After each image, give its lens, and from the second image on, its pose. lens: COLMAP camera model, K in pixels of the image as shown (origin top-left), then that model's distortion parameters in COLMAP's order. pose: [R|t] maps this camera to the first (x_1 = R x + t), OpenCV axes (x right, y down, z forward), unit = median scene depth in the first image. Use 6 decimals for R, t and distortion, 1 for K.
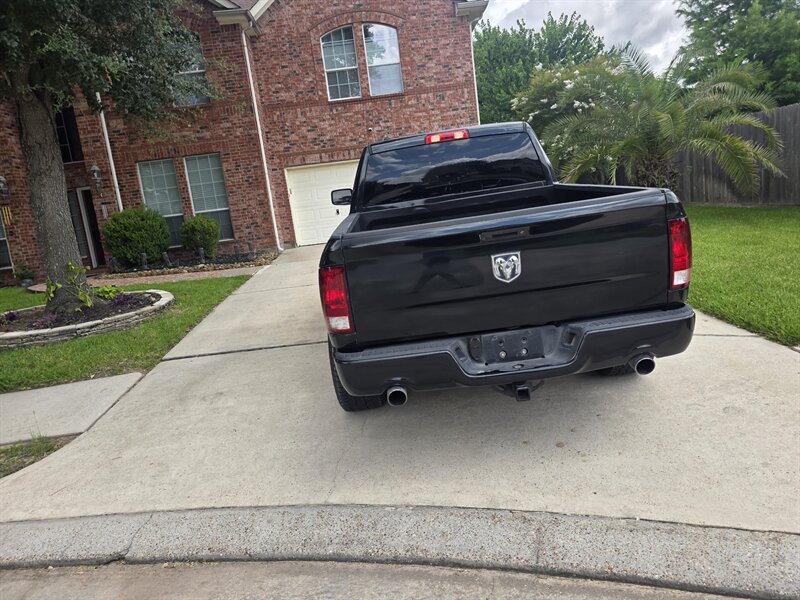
lens RADIAL K [[540.3, 0, 397.9], [0, 540.3, 298.7], [0, 0, 1]] dist [0.056123, -0.051717]
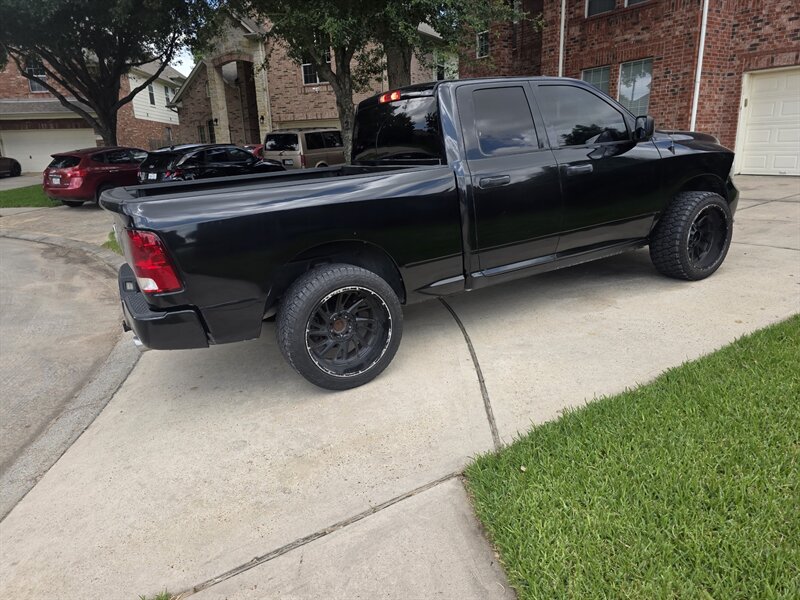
lens RADIAL K [[540.3, 0, 397.9], [0, 540.3, 298.7], [0, 0, 1]] dist [0.056123, -0.051717]
pose [[0.465087, 0.341198, -0.816871, 0.929464], [-0.173663, 0.939977, 0.293742, -0.231361], [0.868064, 0.005245, 0.496425, 0.510330]]
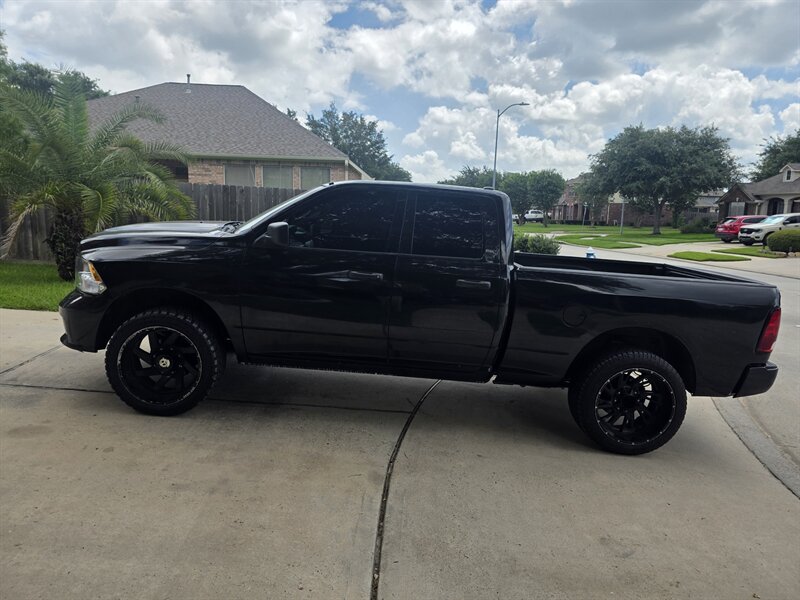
lens RADIAL K [[540.3, 0, 397.9], [0, 540.3, 298.7], [0, 0, 1]] dist [0.056123, -0.051717]
pose [[-0.021004, -0.029320, 0.999349, -0.924101], [0.140002, 0.989635, 0.031977, -0.159178], [-0.989928, 0.140583, -0.016682, 1.161990]]
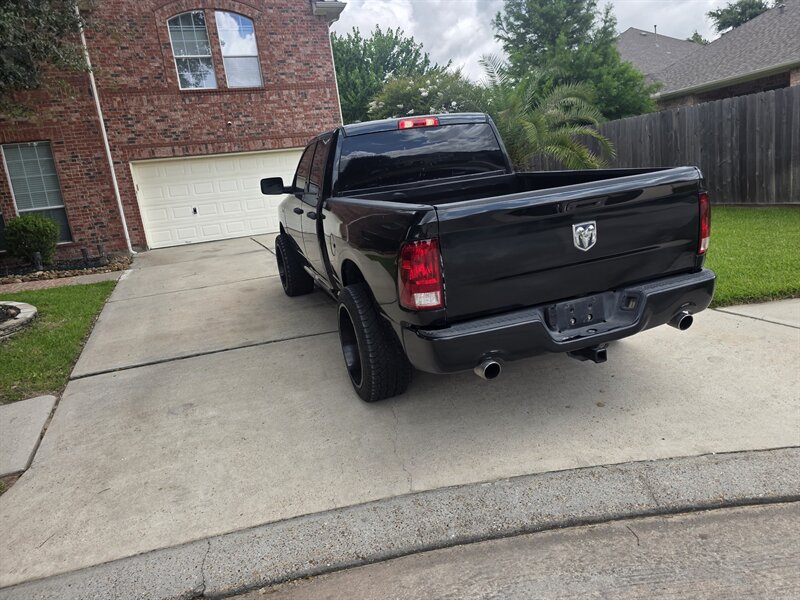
lens RADIAL K [[540.3, 0, 397.9], [0, 540.3, 298.7], [0, 0, 1]] dist [0.056123, -0.051717]
pose [[0.945771, -0.050243, 0.320924, -0.270256], [0.054192, 0.998525, -0.003380, 0.025934], [-0.320281, 0.020588, 0.947099, 0.065575]]
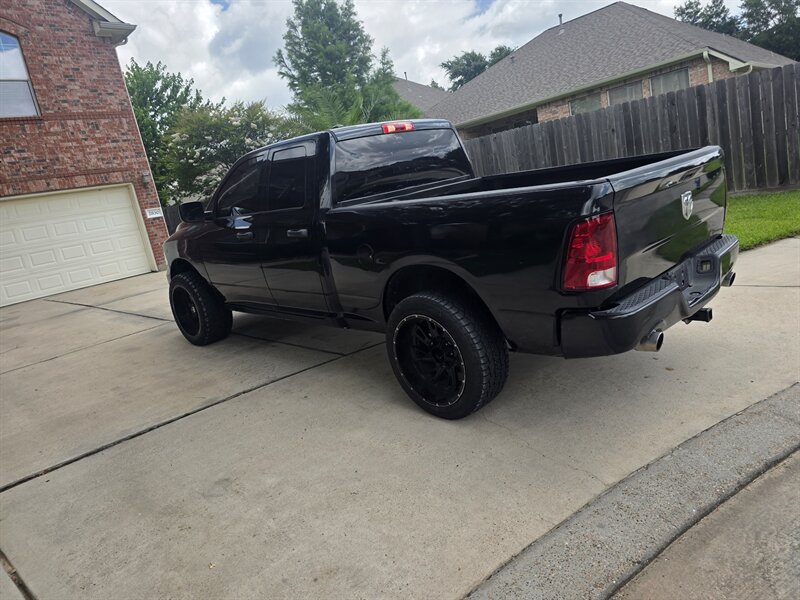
lens RADIAL K [[550.9, 0, 401.7], [0, 550.9, 295.2], [0, 0, 1]] dist [0.061935, -0.060153]
pose [[0.721038, -0.136415, 0.679335, -0.572837], [0.212435, 0.976735, -0.029341, 0.019832], [-0.659527, 0.165470, 0.733242, 0.313349]]
